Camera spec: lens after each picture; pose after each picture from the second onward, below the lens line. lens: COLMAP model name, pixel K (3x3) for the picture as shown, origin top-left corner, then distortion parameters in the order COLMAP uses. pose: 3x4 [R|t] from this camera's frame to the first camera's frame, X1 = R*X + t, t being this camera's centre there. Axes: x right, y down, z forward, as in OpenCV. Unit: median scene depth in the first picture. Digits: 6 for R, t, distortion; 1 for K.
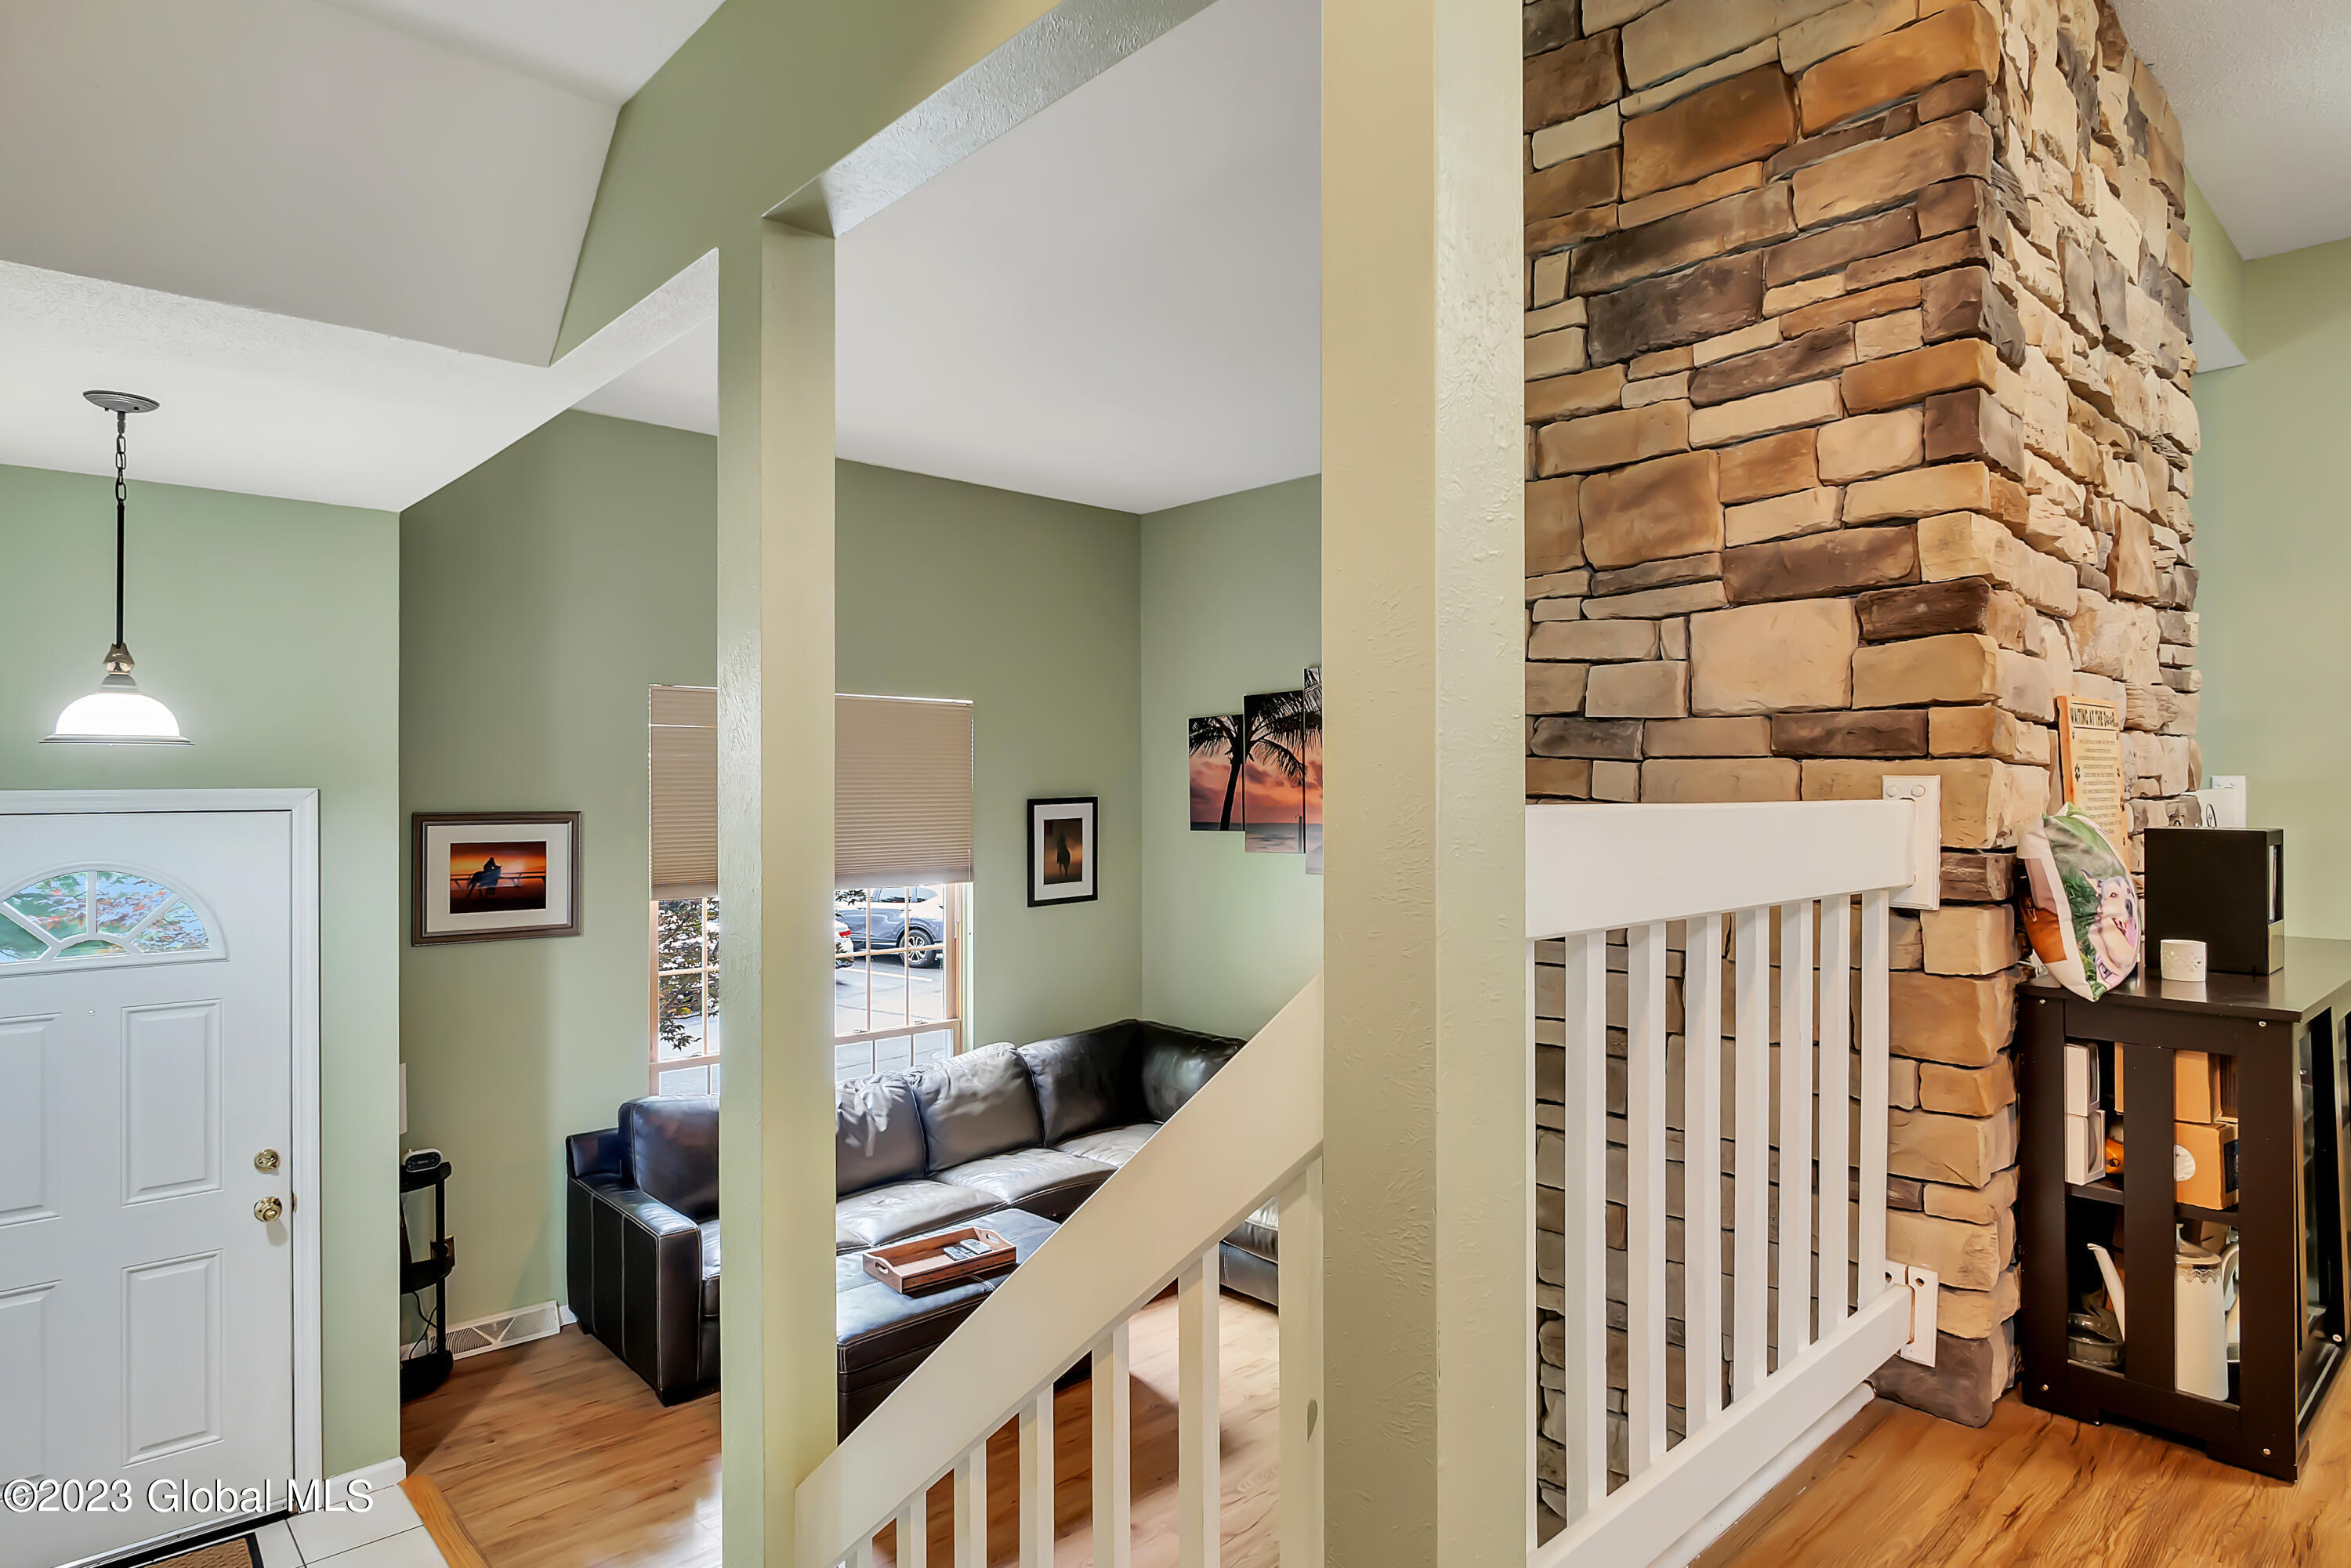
lens RADIAL K [[1295.1, 0, 1175.5], [0, 1295.1, 784.0], [0, 0, 1]] dist [-0.009244, 0.000056]
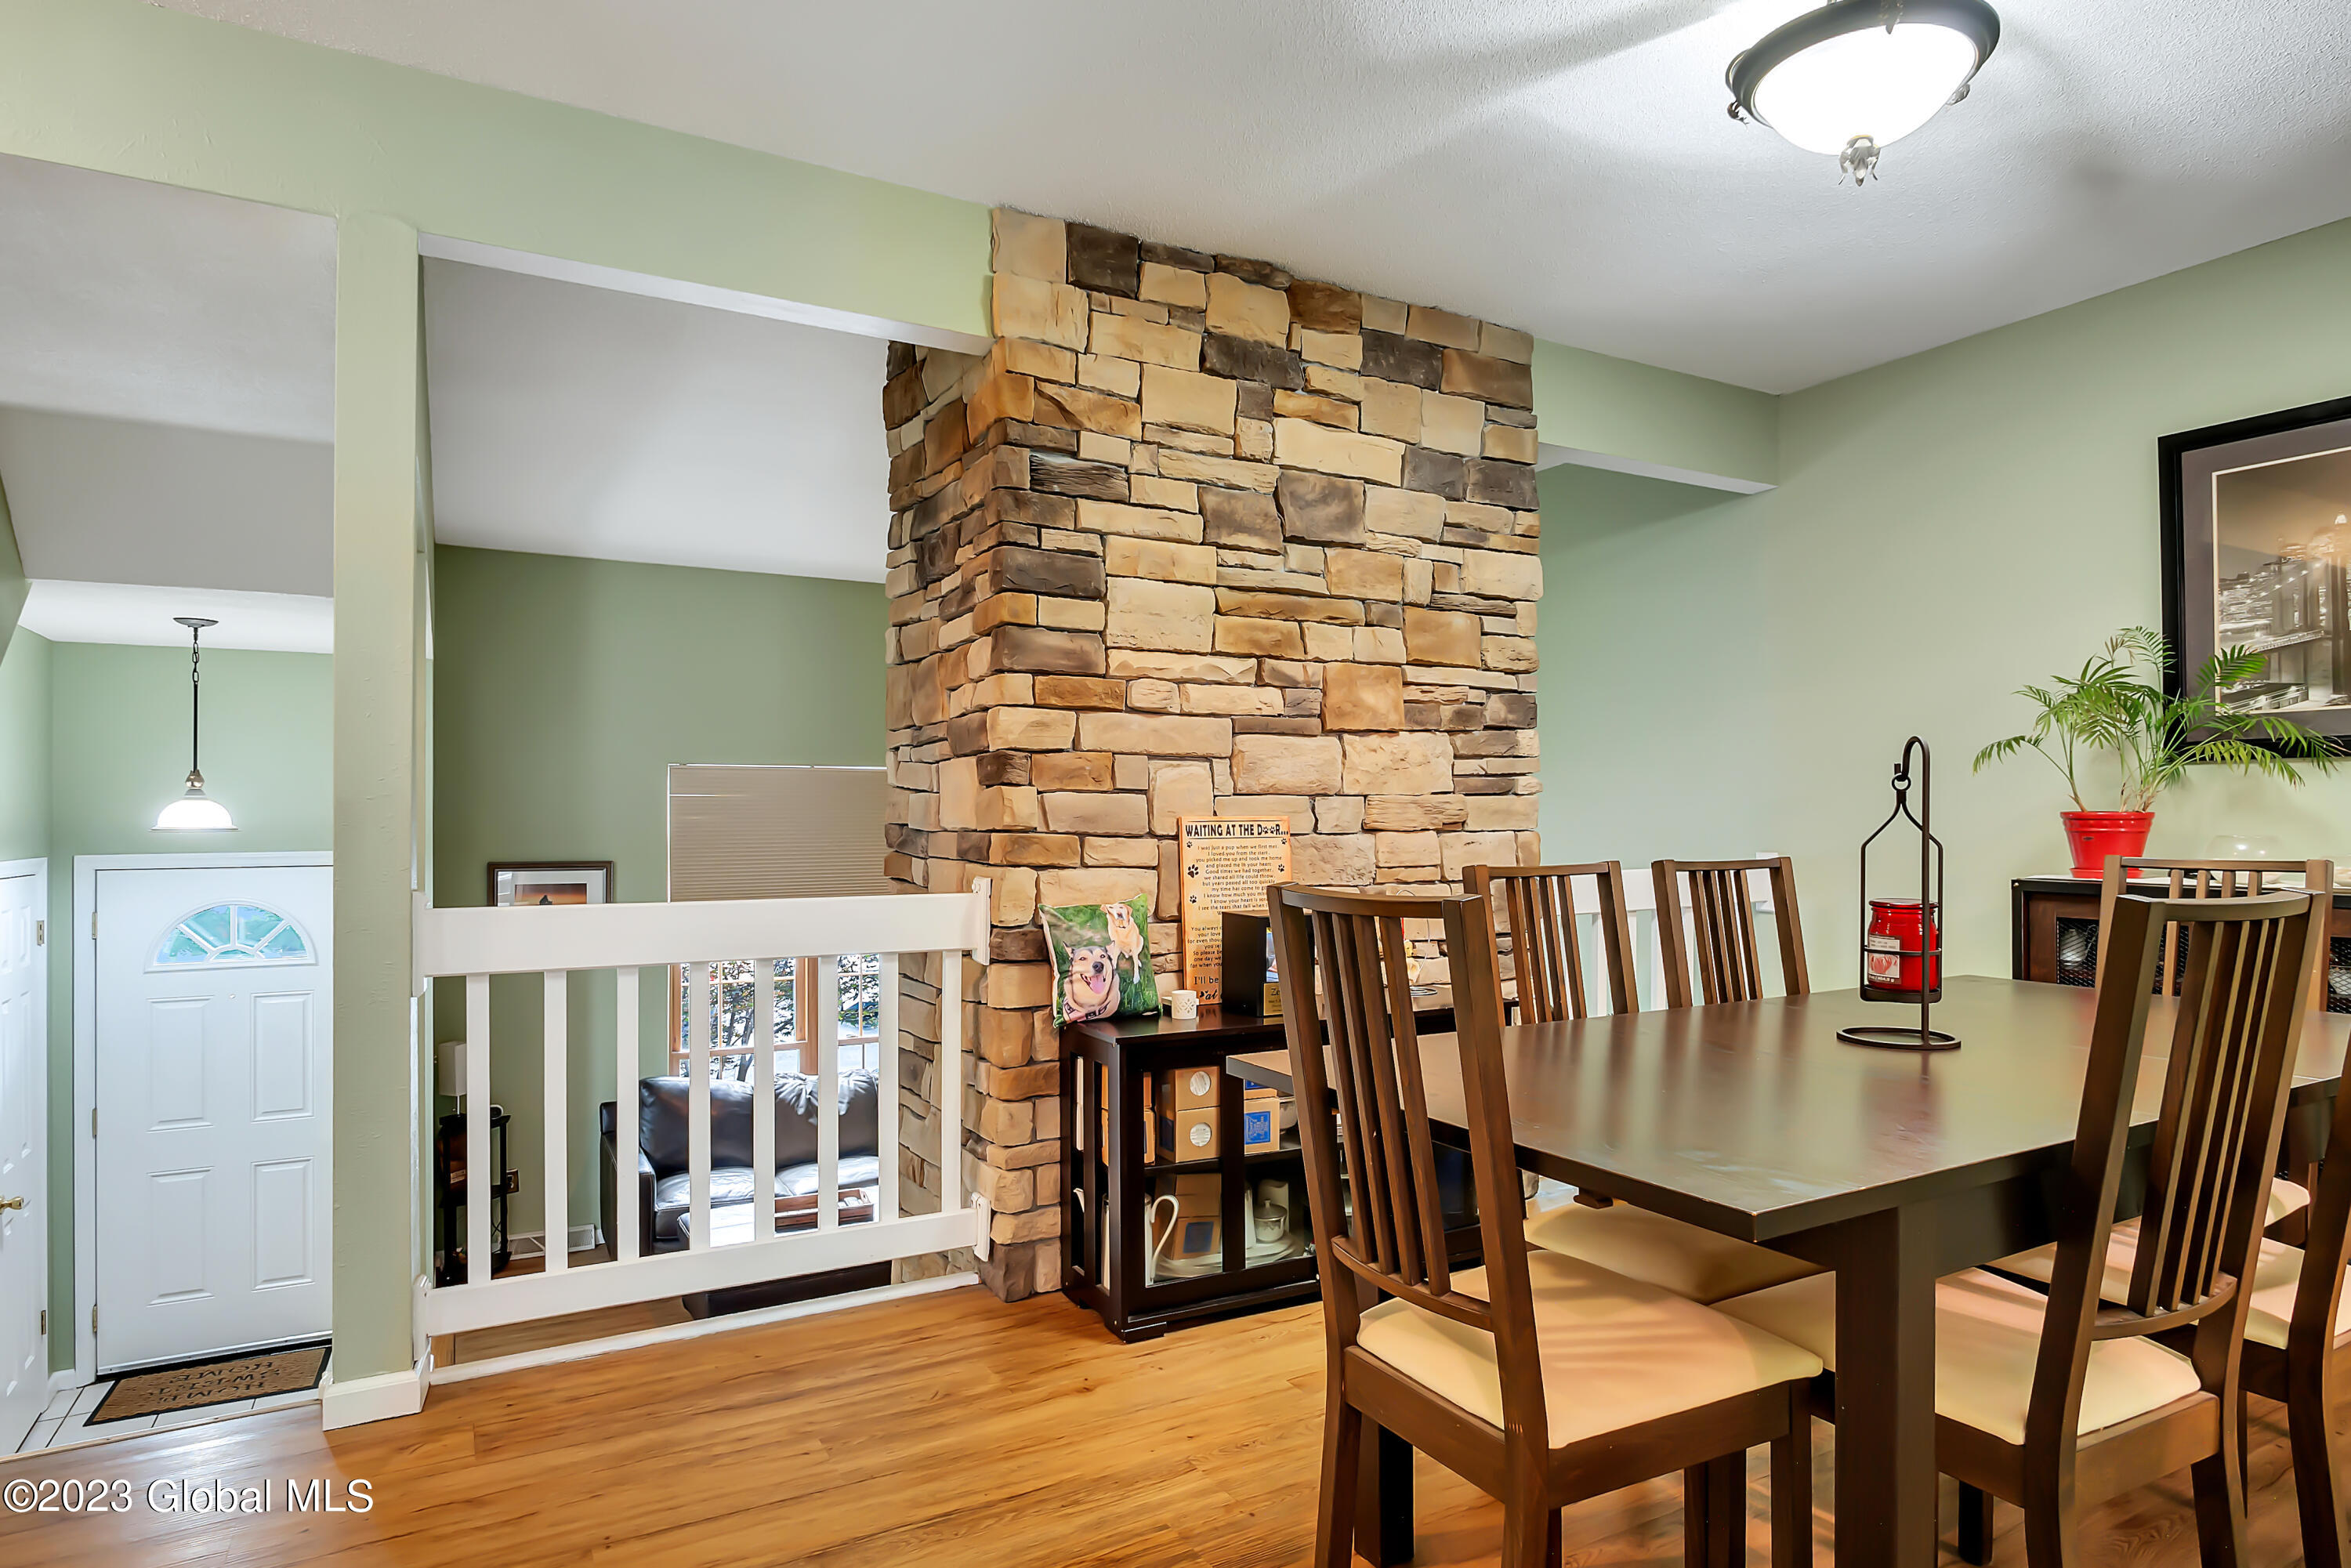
lens RADIAL K [[1287.6, 0, 1174.3], [0, 1287.6, 803.8], [0, 0, 1]] dist [-0.019414, -0.000343]
pose [[0.973138, -0.001528, -0.230216, 0.337019], [0.000402, 0.999988, -0.004939, -0.025307], [0.230221, 0.004714, 0.973127, -0.128305]]
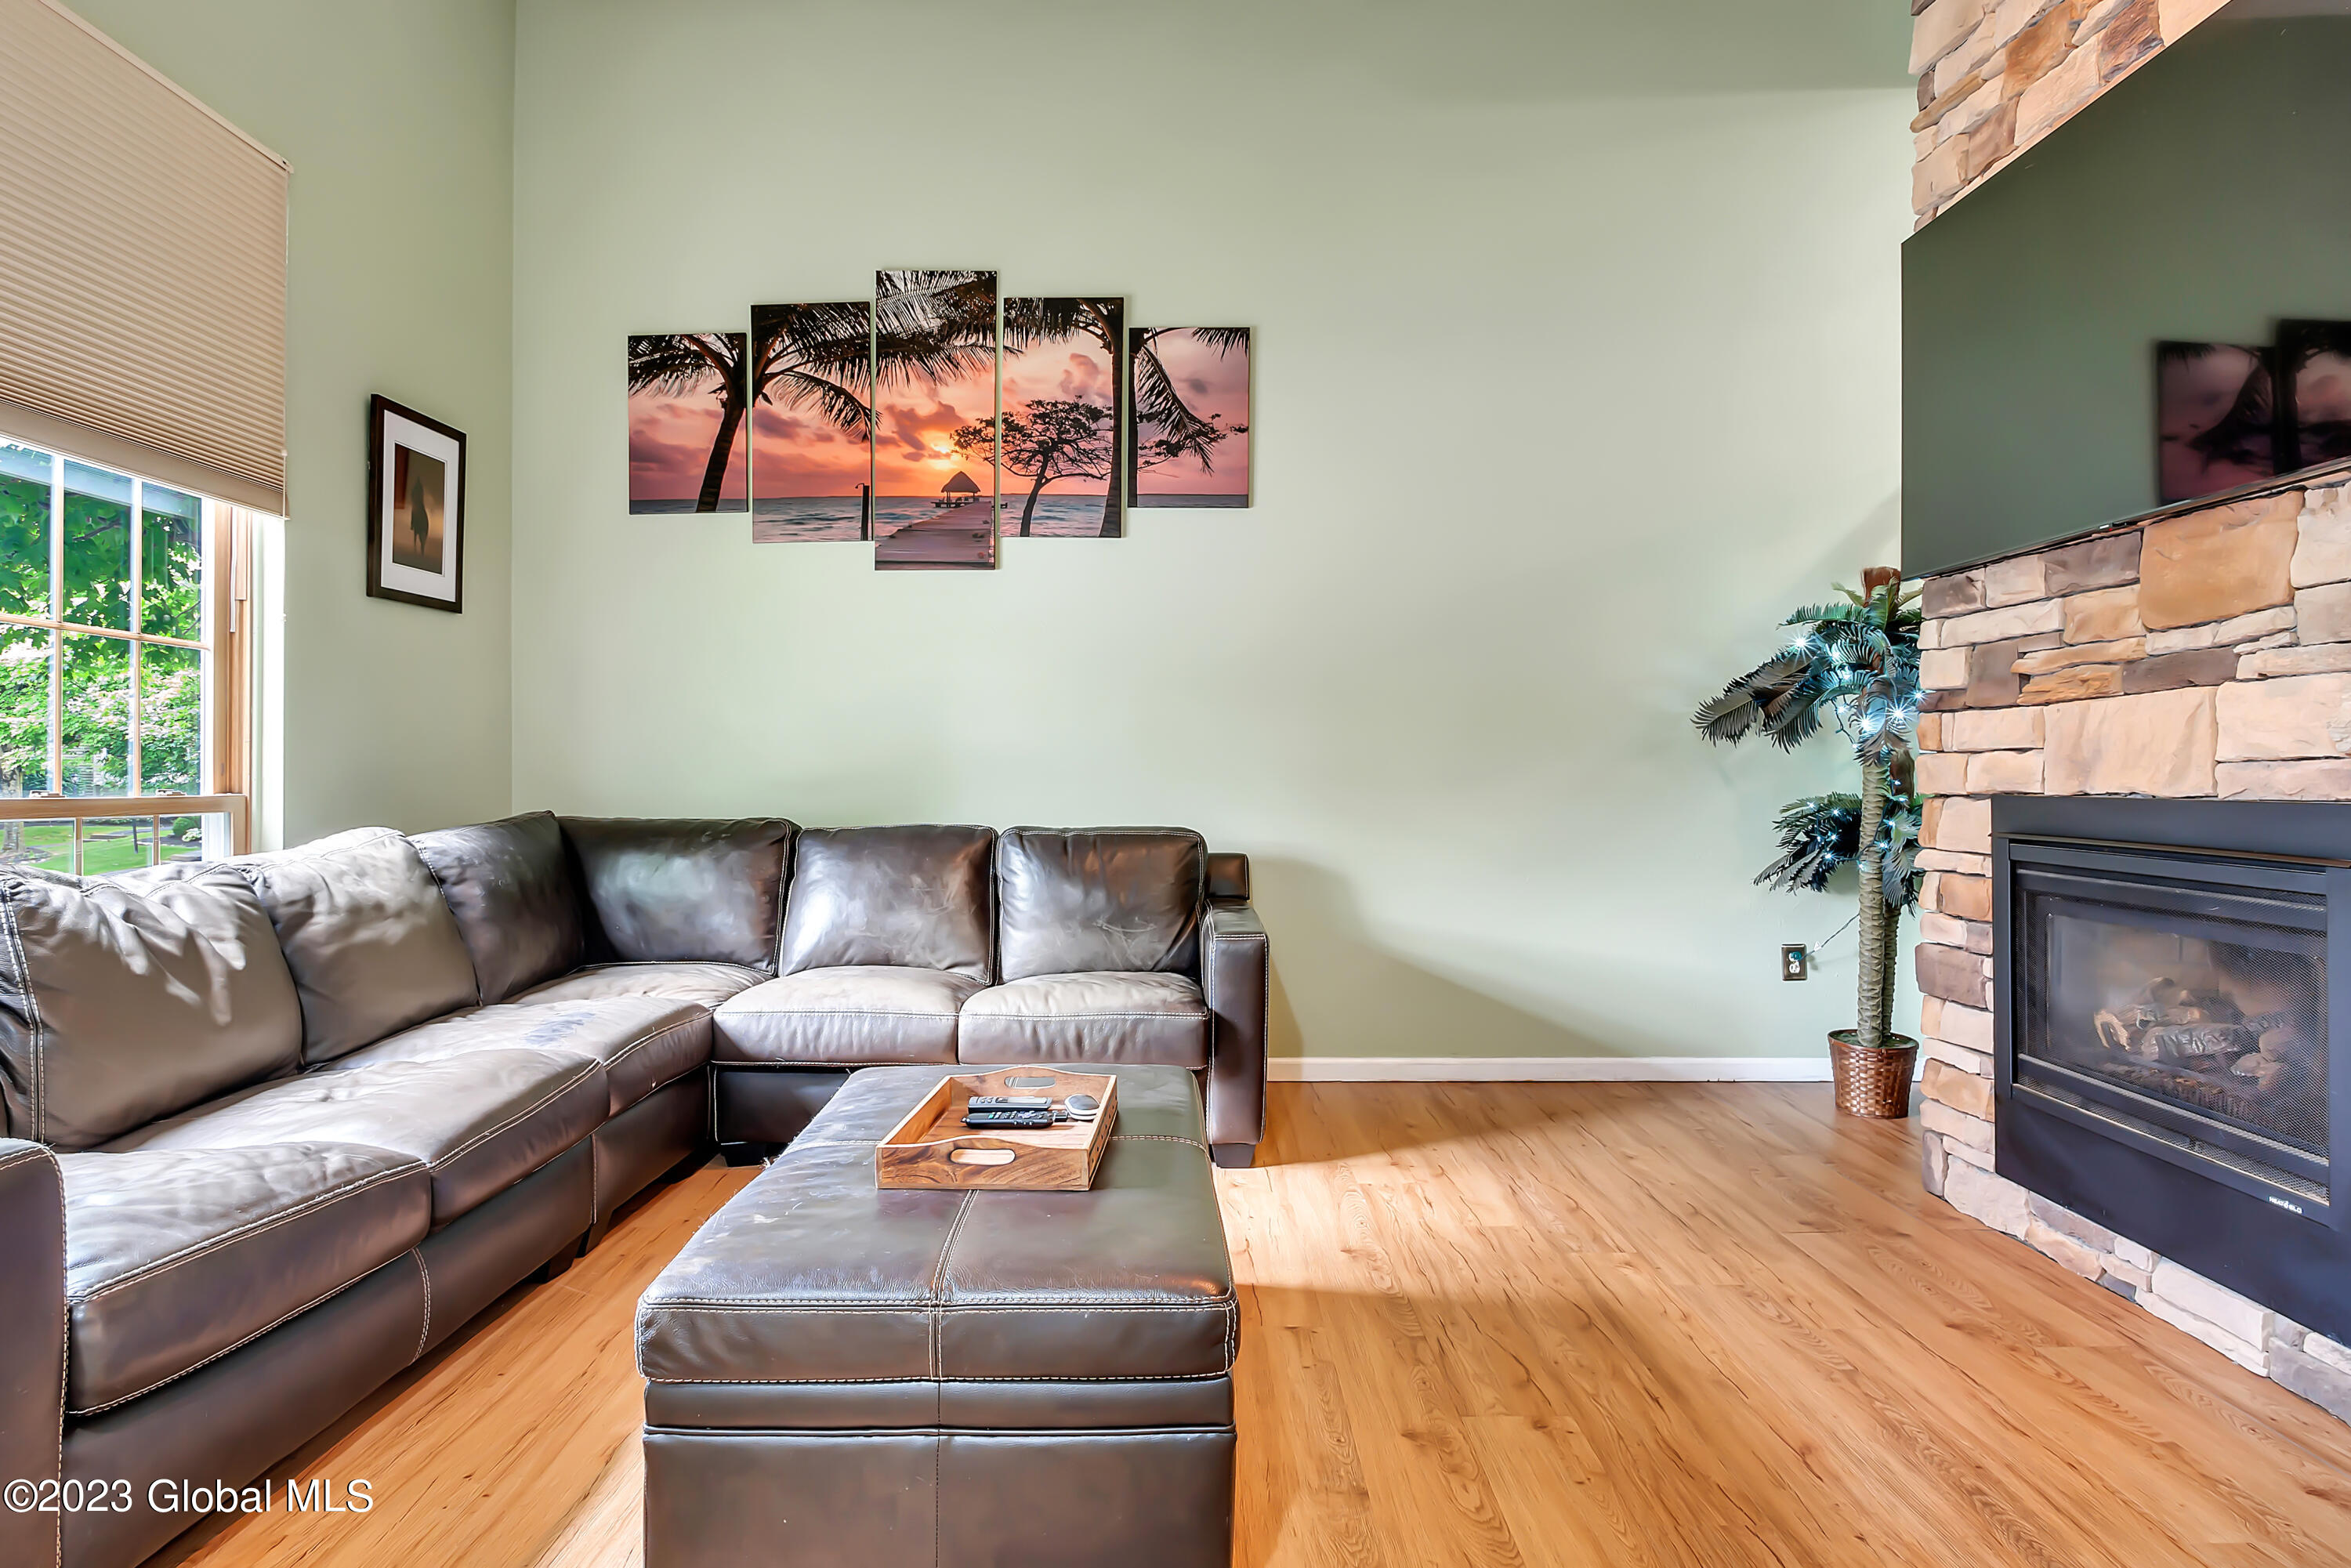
lens RADIAL K [[1315.9, 0, 1166.9], [0, 1315.9, 773.5], [0, 0, 1]] dist [-0.013966, 0.001237]
pose [[0.687345, 0.007423, 0.726293, -0.297873], [-0.005864, 0.999972, -0.004672, 0.179909], [-0.726308, -0.001048, 0.687369, 0.412571]]
